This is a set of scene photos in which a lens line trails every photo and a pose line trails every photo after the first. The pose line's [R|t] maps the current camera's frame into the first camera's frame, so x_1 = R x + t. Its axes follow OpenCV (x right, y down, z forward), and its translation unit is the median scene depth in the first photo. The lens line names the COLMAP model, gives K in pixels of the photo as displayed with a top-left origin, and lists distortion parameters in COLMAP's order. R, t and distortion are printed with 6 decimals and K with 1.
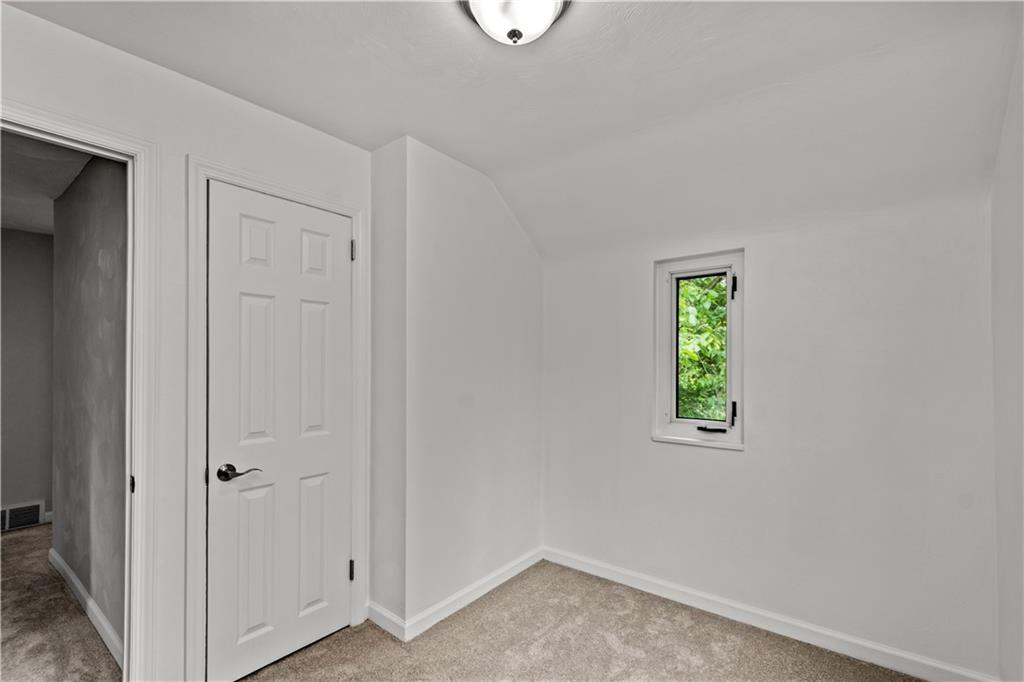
lens RADIAL K [[461.2, 0, 516.3], [0, 461.2, 362.8], [0, 0, 1]] dist [0.002025, 0.000258]
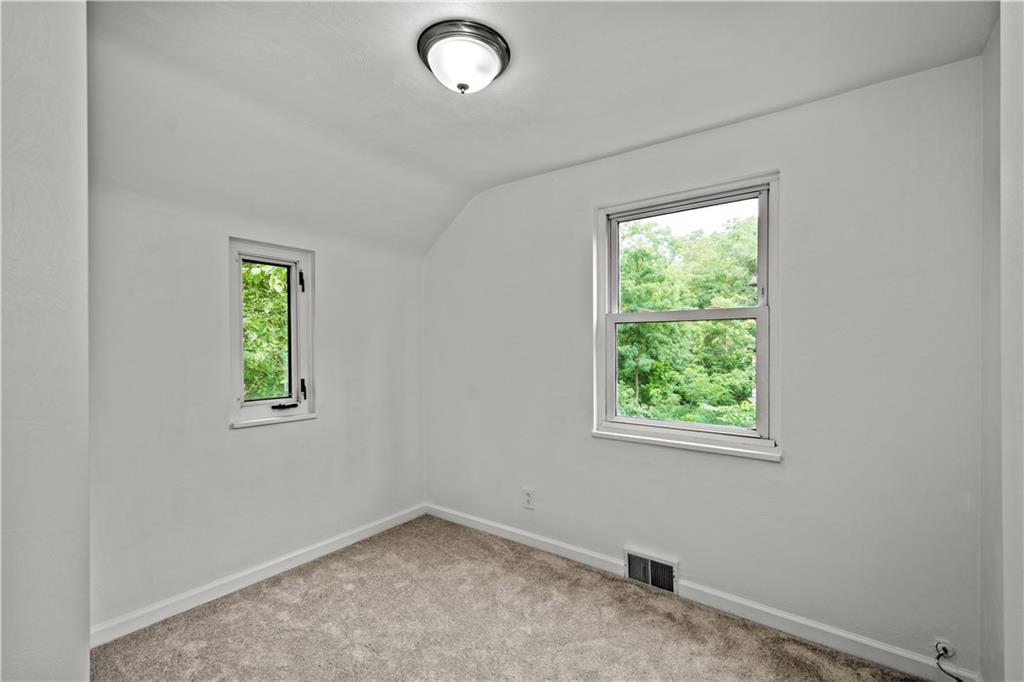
lens RADIAL K [[446.1, 0, 512.0], [0, 446.1, 341.0], [0, 0, 1]] dist [0.000774, 0.000092]
pose [[-0.024934, 0.006859, 0.999666, -0.671262], [-0.009096, 0.999934, -0.007088, -0.009316], [-0.999648, -0.009270, -0.024870, 0.491098]]
